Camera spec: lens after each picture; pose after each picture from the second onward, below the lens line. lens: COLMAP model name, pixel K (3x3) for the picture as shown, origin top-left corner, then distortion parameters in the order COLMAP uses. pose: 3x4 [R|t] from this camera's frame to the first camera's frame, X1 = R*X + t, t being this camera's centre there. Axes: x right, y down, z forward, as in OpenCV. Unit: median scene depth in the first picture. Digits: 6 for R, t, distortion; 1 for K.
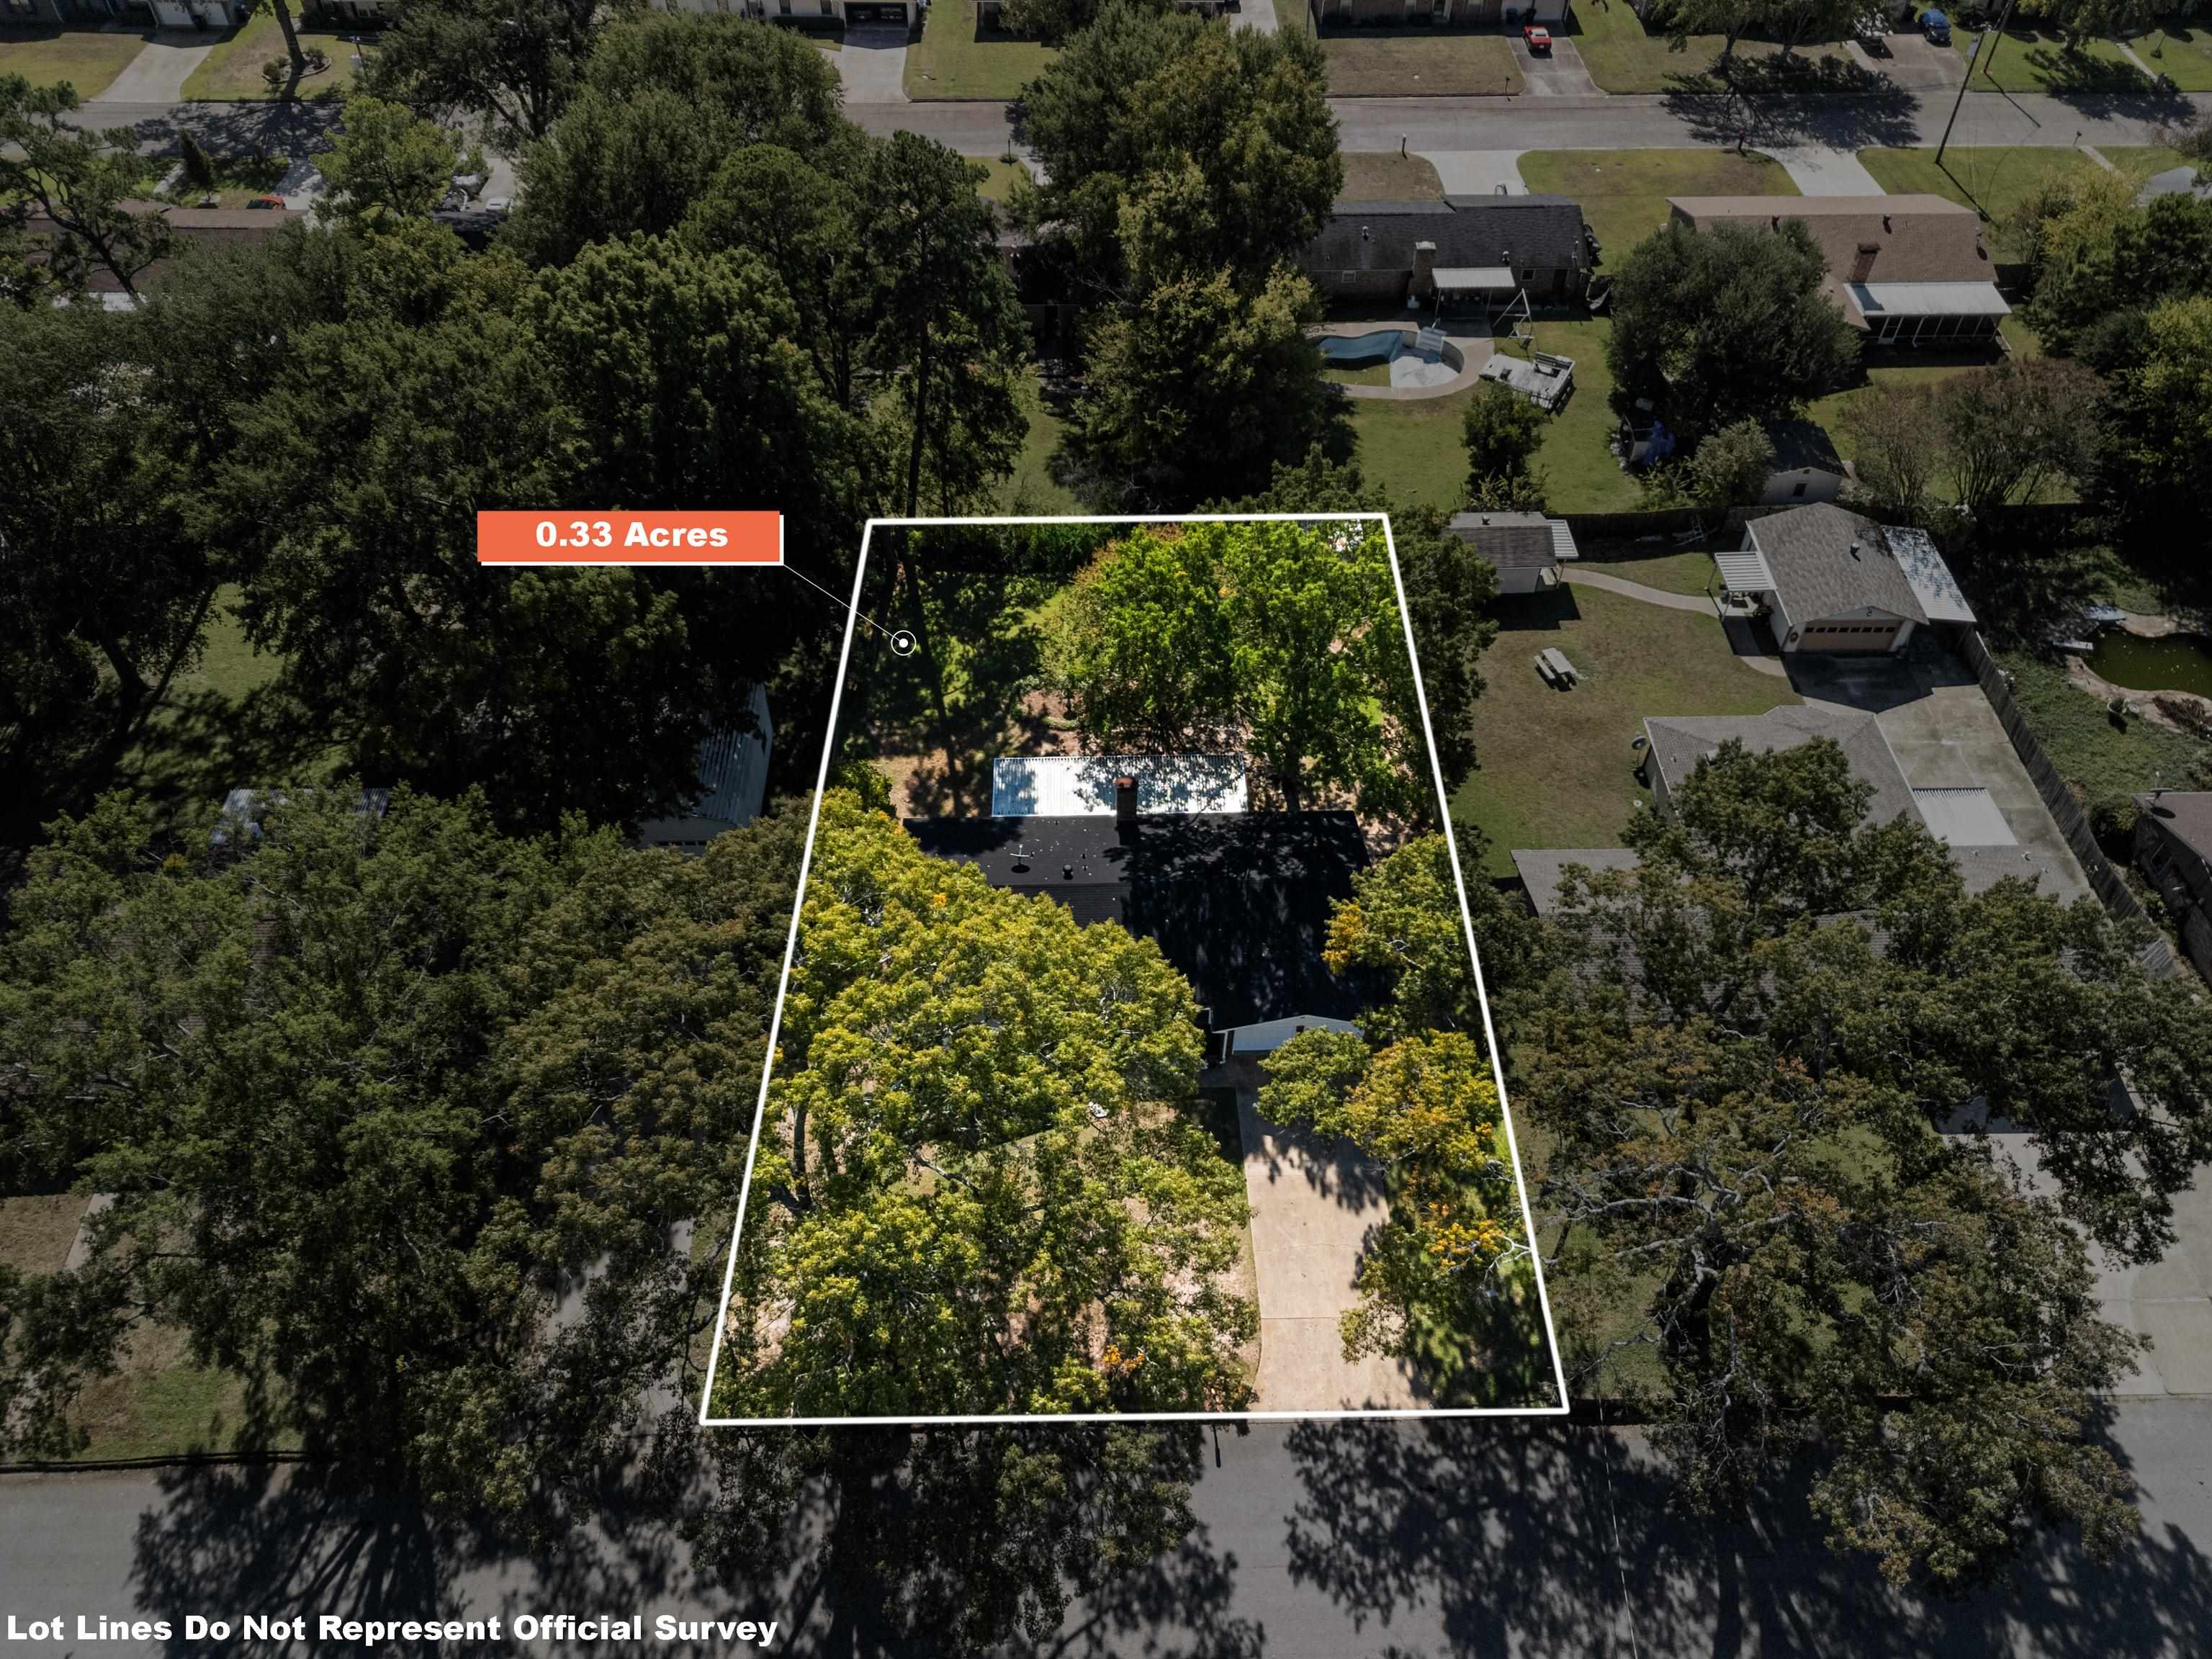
lens RADIAL K [[1647.3, 0, 1106.0], [0, 1647.3, 829.5], [0, 0, 1]] dist [0.061099, -0.031683]
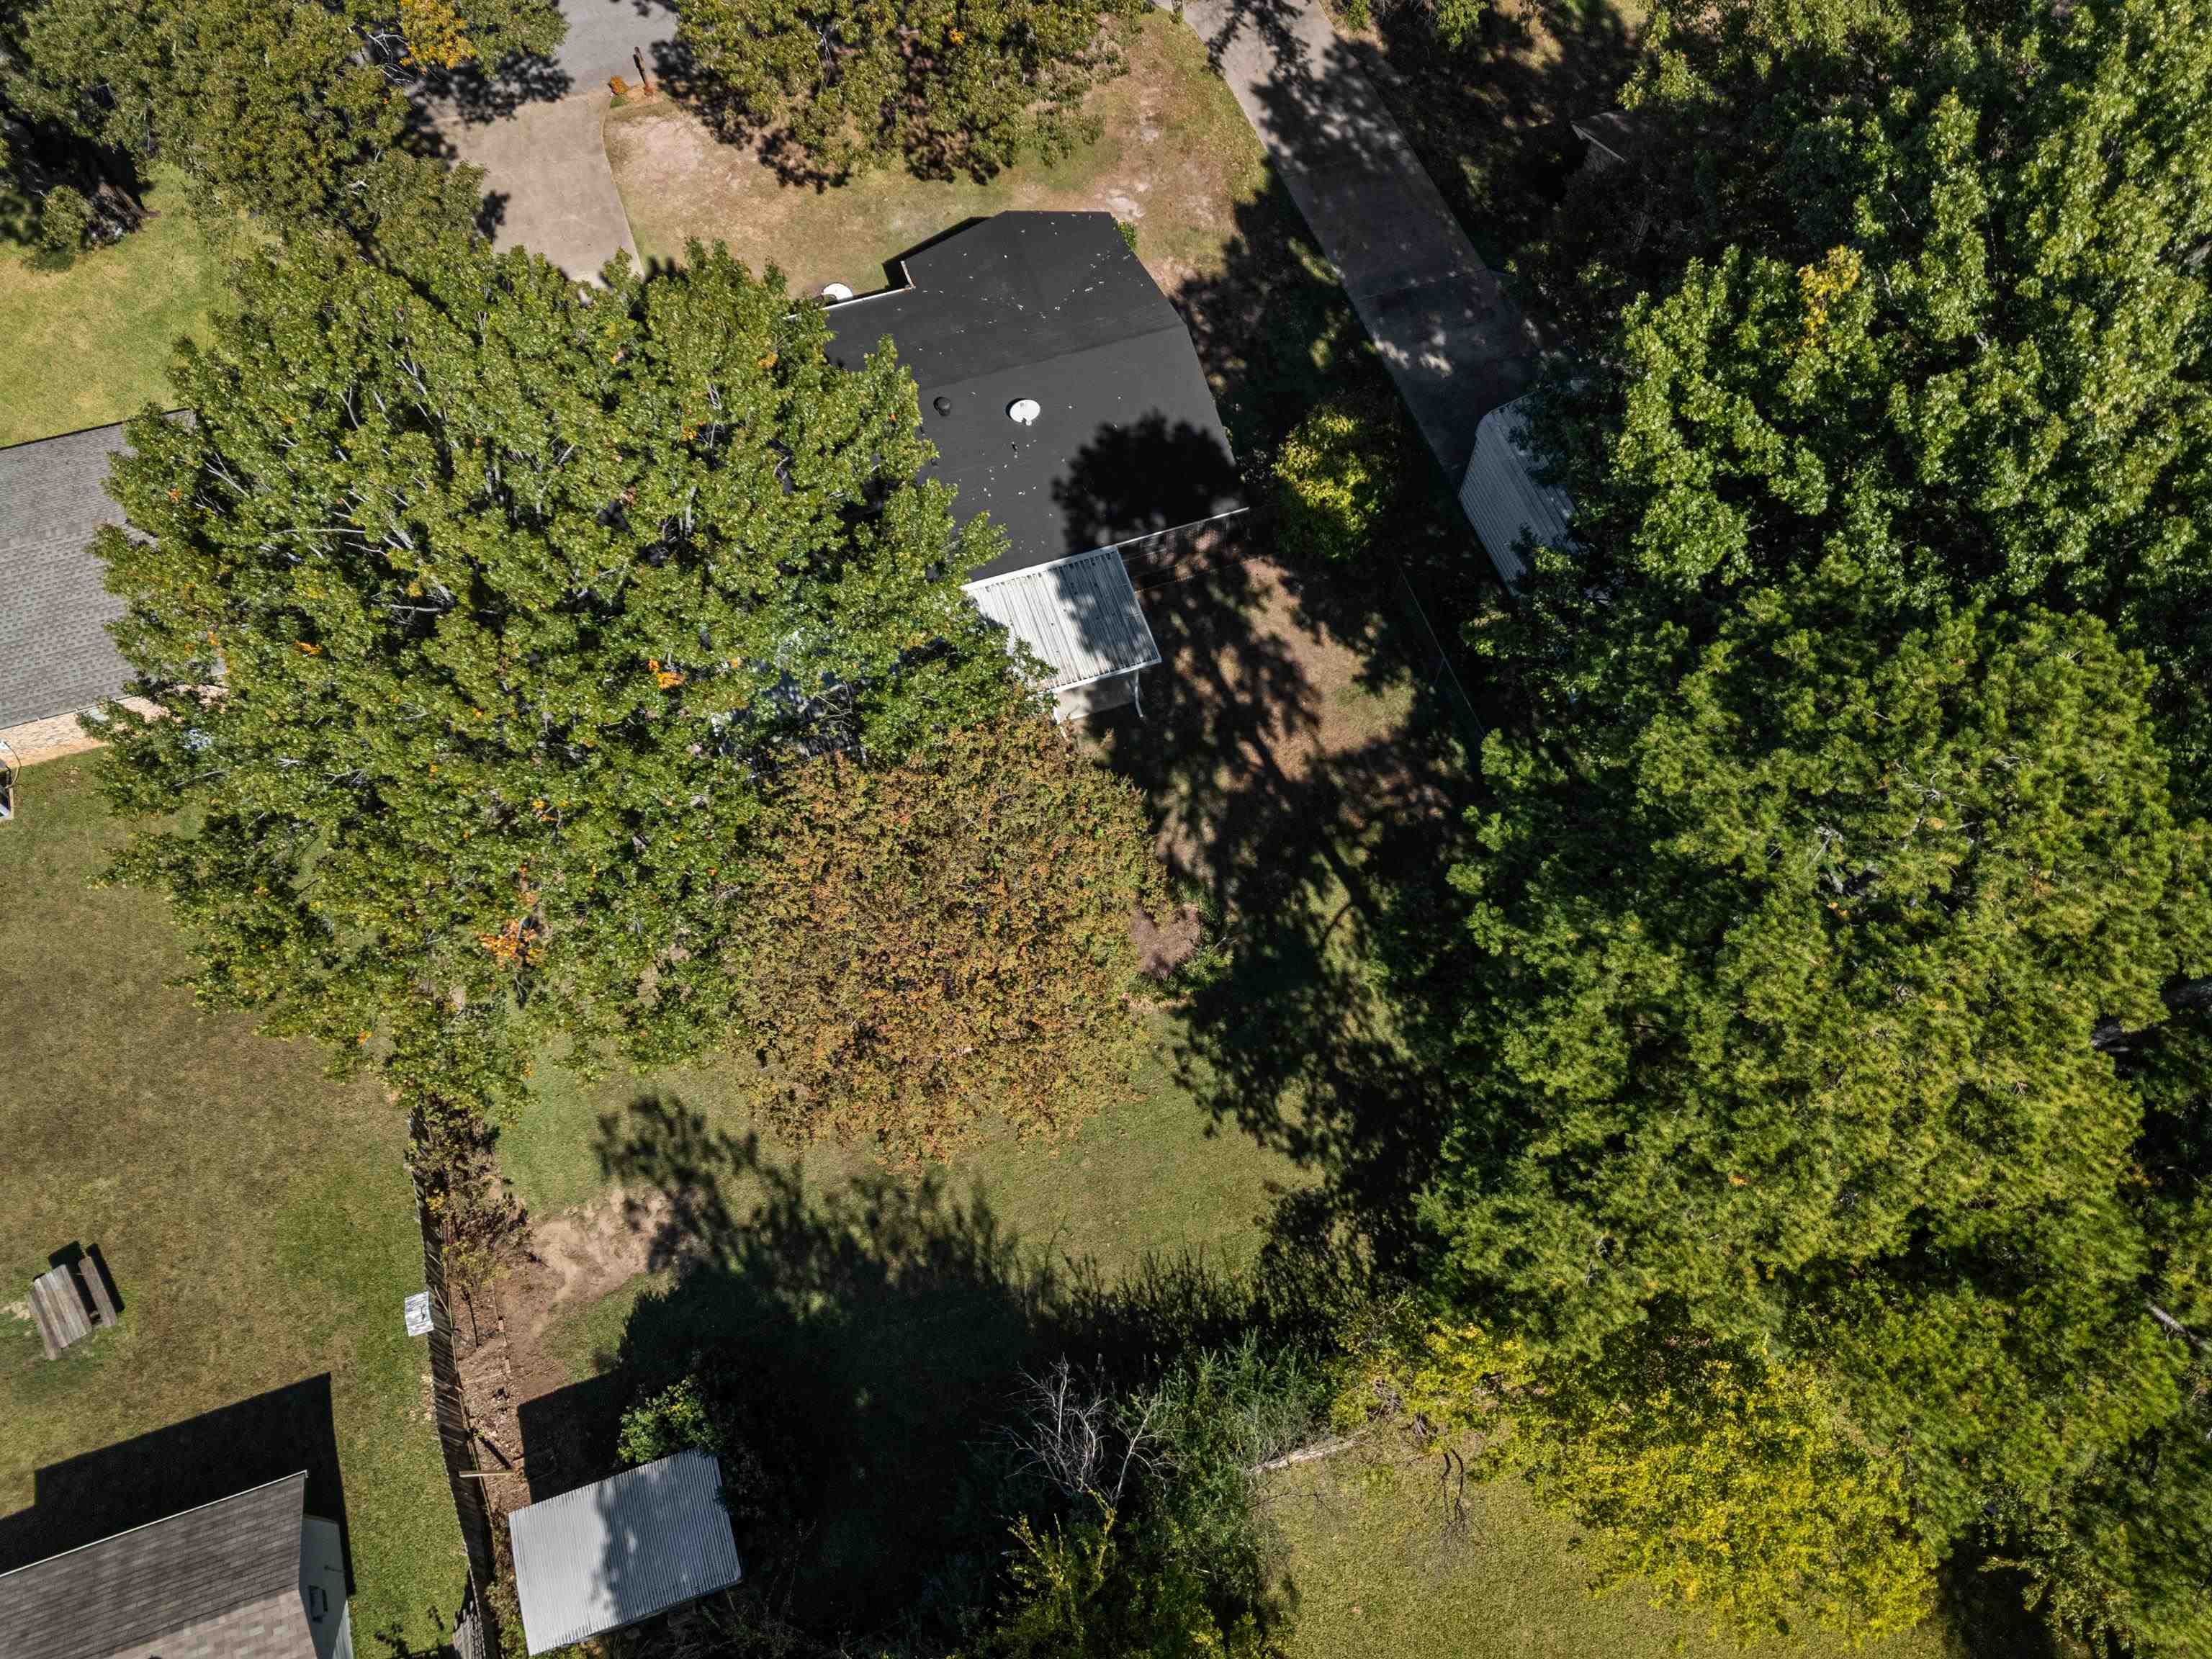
lens RADIAL K [[1647.3, 0, 1106.0], [0, 1647.3, 829.5], [0, 0, 1]] dist [0.061099, -0.031683]
pose [[-0.955788, 0.252085, -0.151404, 0.060397], [-0.228327, -0.311759, 0.922319, -0.676564], [0.185301, 0.916111, 0.355533, 0.992697]]
